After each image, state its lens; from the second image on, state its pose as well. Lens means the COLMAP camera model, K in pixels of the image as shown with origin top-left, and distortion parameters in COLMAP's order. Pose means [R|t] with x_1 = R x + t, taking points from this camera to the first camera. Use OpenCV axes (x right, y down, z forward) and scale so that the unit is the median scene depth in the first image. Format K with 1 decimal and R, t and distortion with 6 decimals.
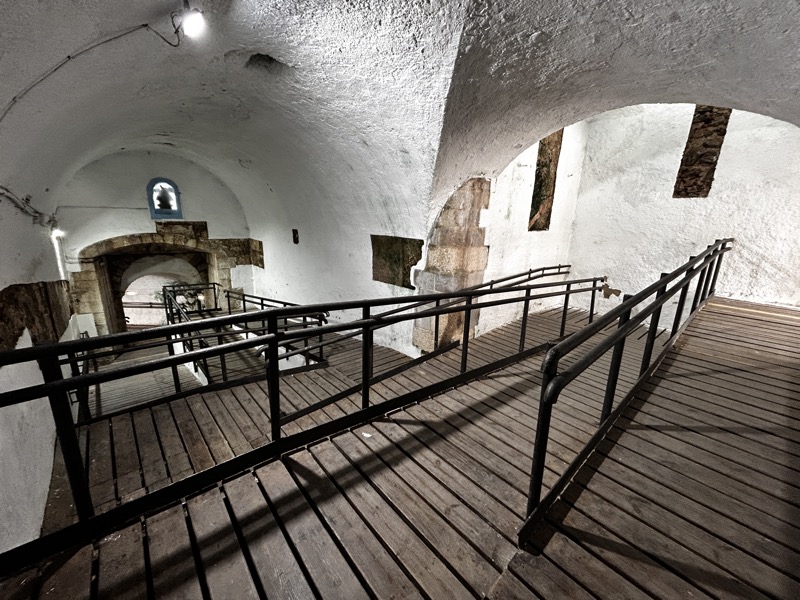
lens RADIAL K [[325.5, 0, 399.2], [0, 325.5, 297.4], [0, 0, 1]] dist [-0.000331, 0.000071]
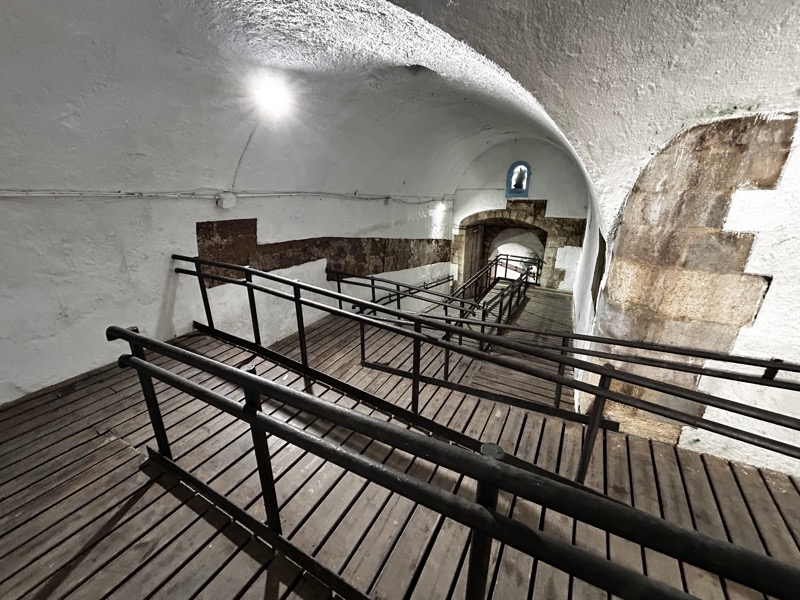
lens RADIAL K [[325.5, 0, 400.4], [0, 325.5, 299.4], [0, 0, 1]] dist [-0.000331, 0.000071]
pose [[0.318791, 0.285871, -0.903687, 0.342681], [-0.205390, 0.951613, 0.228577, -0.085204], [0.925304, 0.112740, 0.362081, 0.269055]]
